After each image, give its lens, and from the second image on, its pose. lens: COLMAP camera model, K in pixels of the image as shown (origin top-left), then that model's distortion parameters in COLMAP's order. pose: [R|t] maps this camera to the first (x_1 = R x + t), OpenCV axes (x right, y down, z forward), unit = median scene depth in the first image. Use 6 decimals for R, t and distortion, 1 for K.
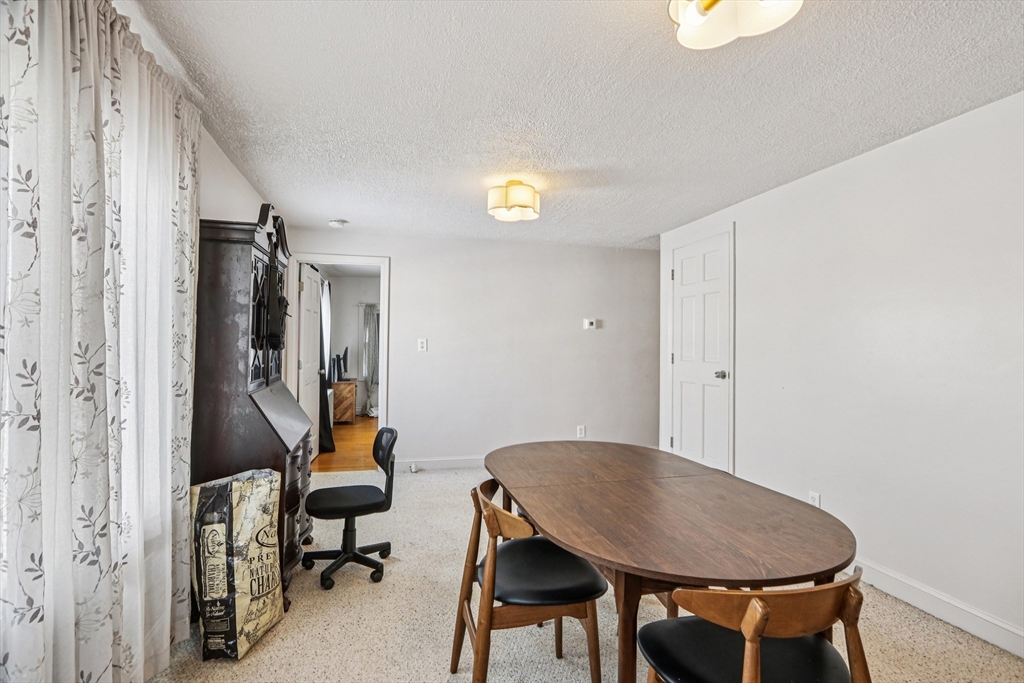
lens RADIAL K [[495.7, 0, 512.1], [0, 495.7, 342.8], [0, 0, 1]] dist [-0.017304, 0.001863]
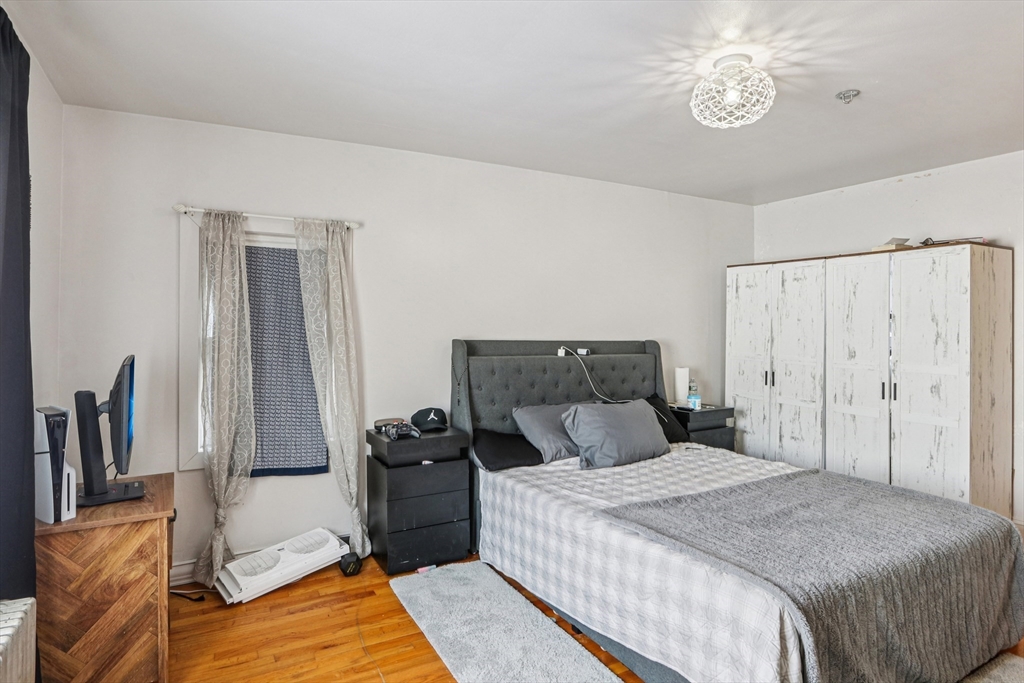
lens RADIAL K [[567.2, 0, 511.4], [0, 567.2, 338.4], [0, 0, 1]] dist [-0.004720, -0.000753]
pose [[0.972026, -0.005936, 0.234799, -0.216025], [0.005328, 0.999981, 0.003223, -0.001405], [-0.234813, -0.001882, 0.972039, 0.685974]]
